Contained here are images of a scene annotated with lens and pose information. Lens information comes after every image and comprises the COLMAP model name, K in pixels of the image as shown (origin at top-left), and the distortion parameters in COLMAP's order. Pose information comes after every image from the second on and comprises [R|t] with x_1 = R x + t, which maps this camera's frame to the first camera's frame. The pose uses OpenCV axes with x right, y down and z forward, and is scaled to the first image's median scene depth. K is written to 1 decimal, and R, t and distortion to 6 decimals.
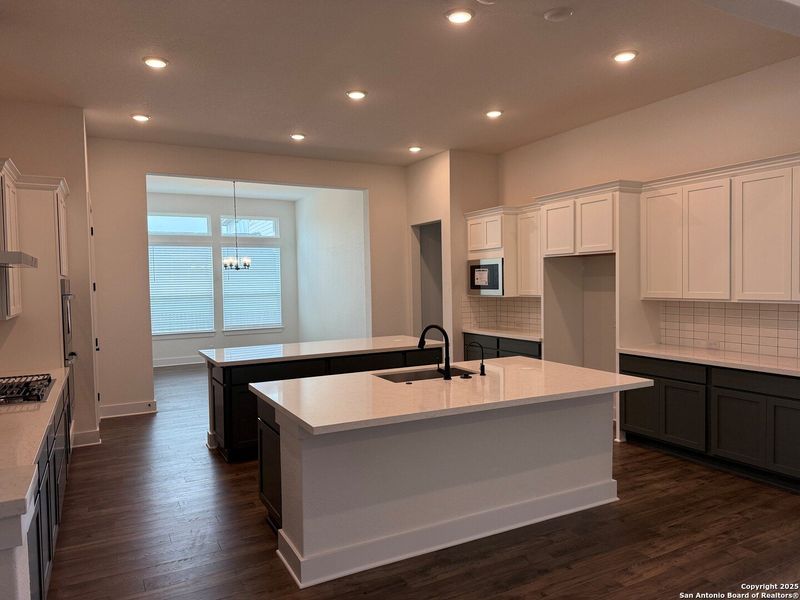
lens RADIAL K [[559.0, 0, 399.5], [0, 559.0, 298.1], [0, 0, 1]] dist [0.045980, -0.055548]
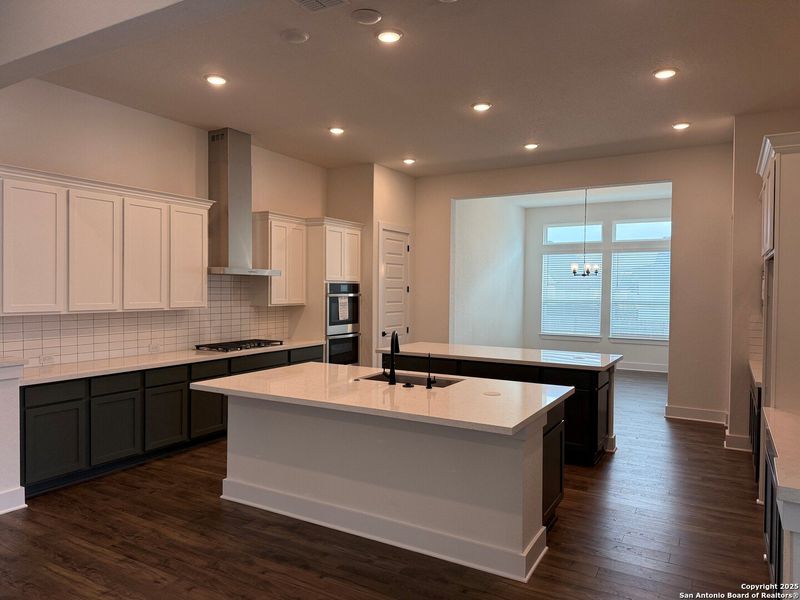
lens RADIAL K [[559.0, 0, 399.9], [0, 559.0, 300.0], [0, 0, 1]] dist [0.045980, -0.055548]
pose [[0.531837, 0.041309, -0.845839, 0.786596], [-0.044945, 0.998779, 0.020518, -0.027976], [0.845653, 0.027104, 0.533044, 0.369872]]
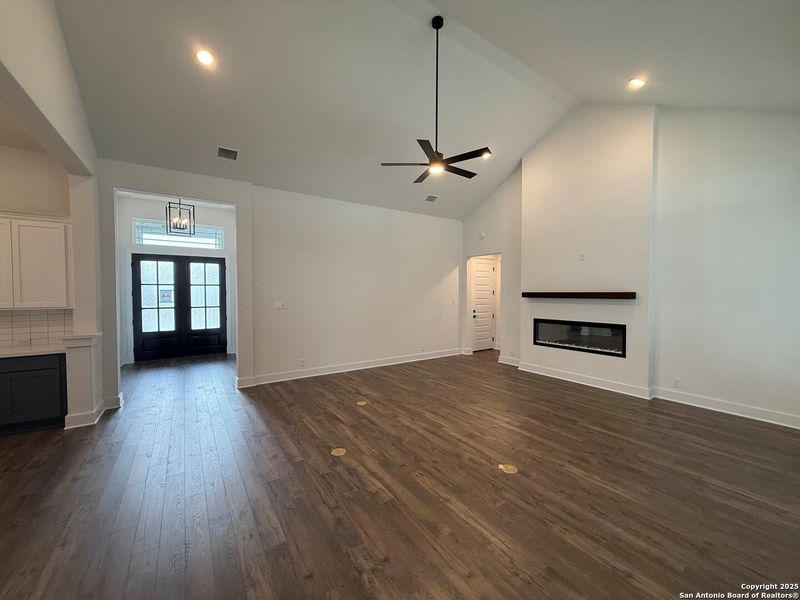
lens RADIAL K [[320.4, 0, 401.5], [0, 320.4, 294.0], [0, 0, 1]] dist [-0.002332, 0.001186]
pose [[-0.103793, 0.011440, 0.994533, -0.241742], [0.033211, 0.999416, -0.008030, 0.007500], [-0.994044, 0.032196, -0.104112, 0.051402]]
